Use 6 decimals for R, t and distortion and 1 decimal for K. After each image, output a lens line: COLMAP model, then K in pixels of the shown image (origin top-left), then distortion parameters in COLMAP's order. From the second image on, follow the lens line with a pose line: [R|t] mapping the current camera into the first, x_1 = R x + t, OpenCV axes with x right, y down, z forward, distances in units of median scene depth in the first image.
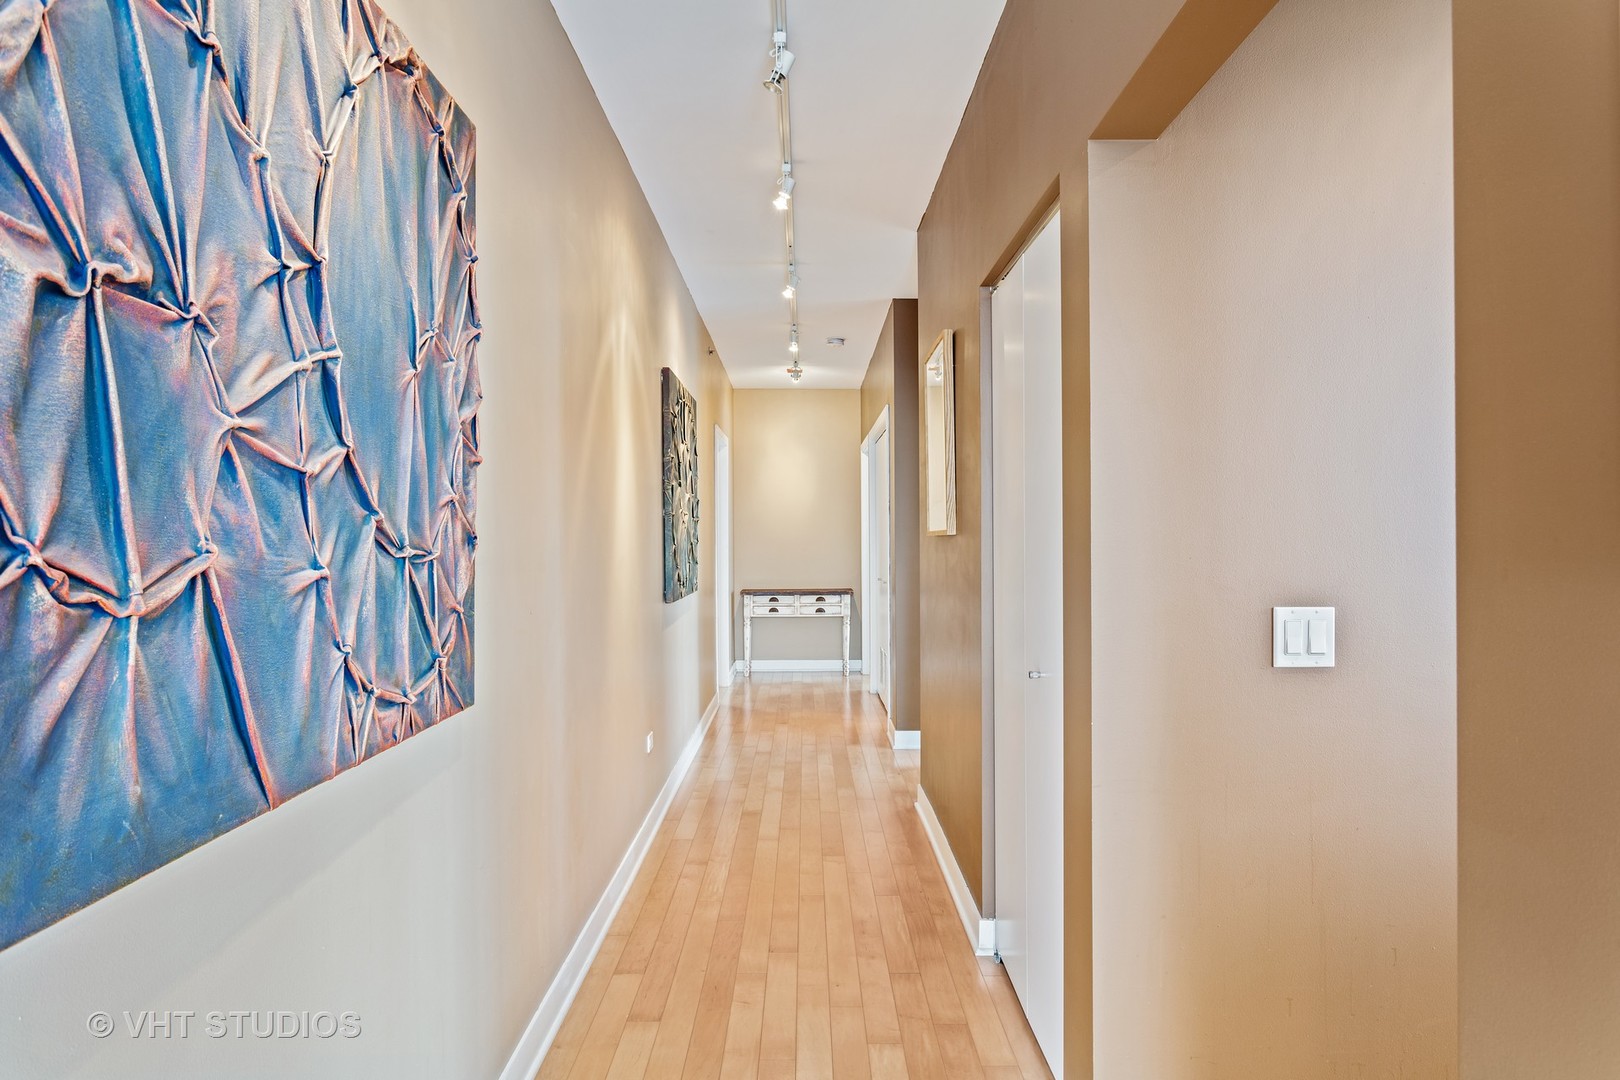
lens RADIAL K [[1028.7, 0, 810.0], [0, 1028.7, 540.0], [0, 0, 1]] dist [-0.000495, -0.000043]
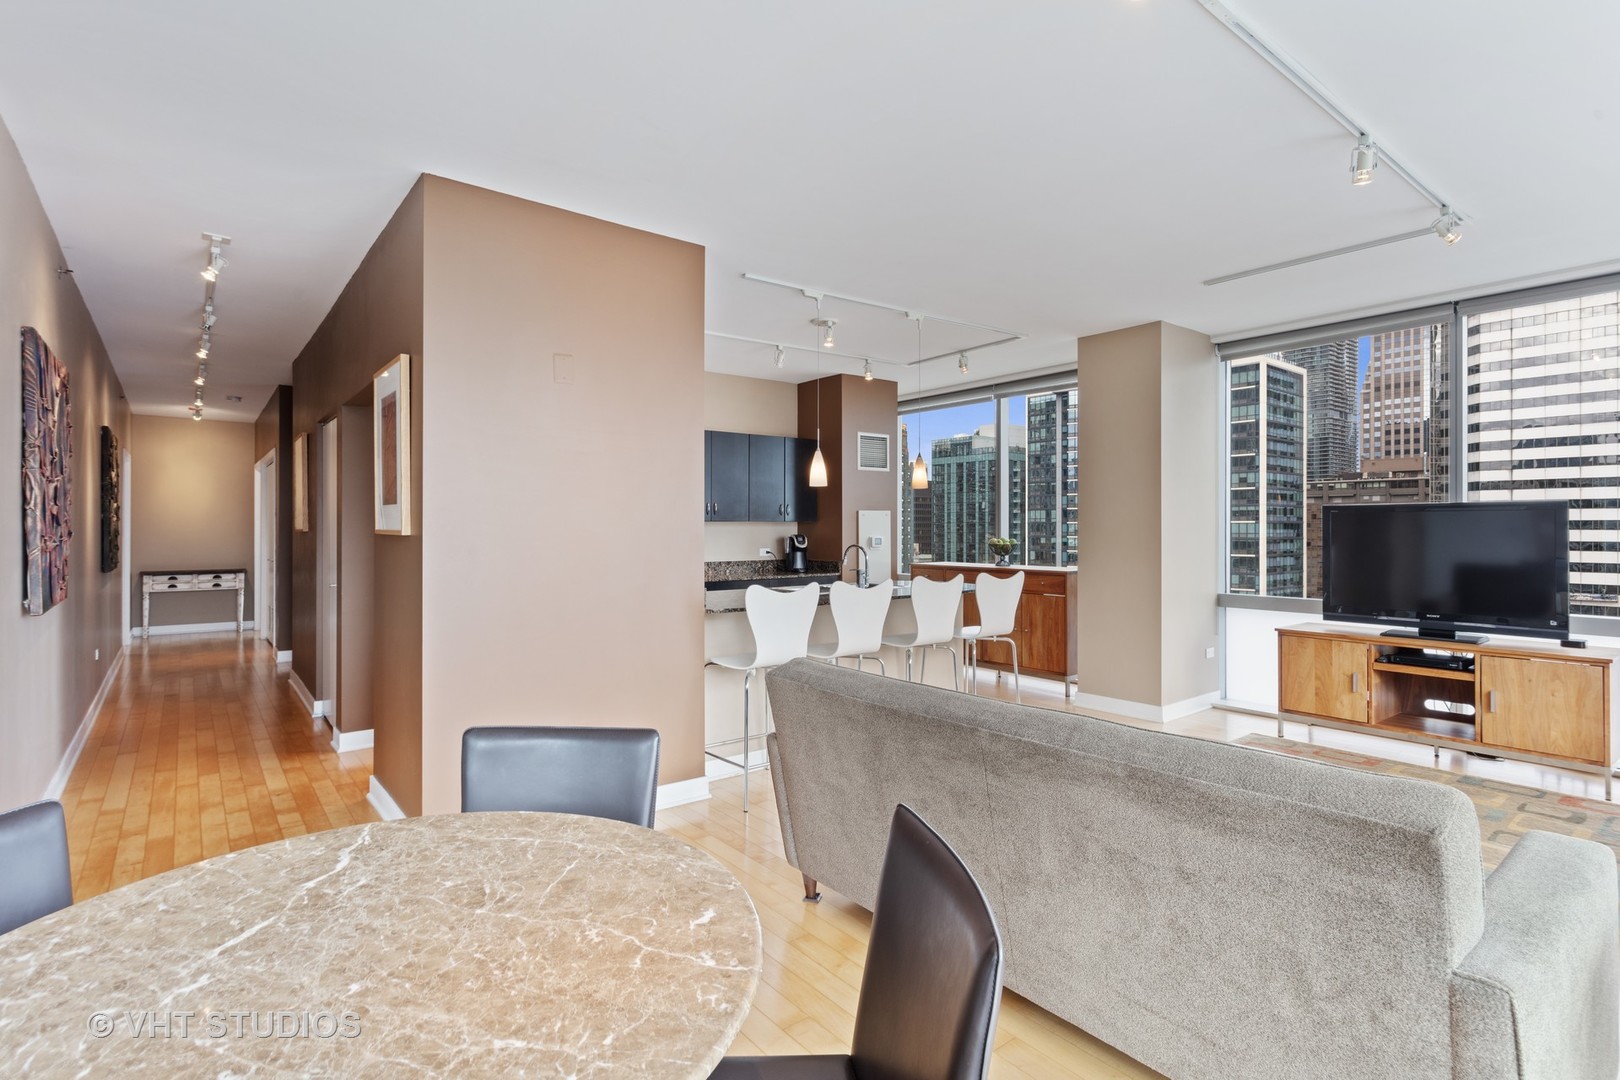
lens RADIAL K [[788.3, 0, 812.0], [0, 788.3, 527.9], [0, 0, 1]] dist [0.001235, 0.000046]
pose [[0.787763, 0.008261, 0.615923, -0.013435], [-0.003891, 0.999957, -0.008435, -0.001385], [-0.615966, 0.004248, 0.787761, -0.309662]]
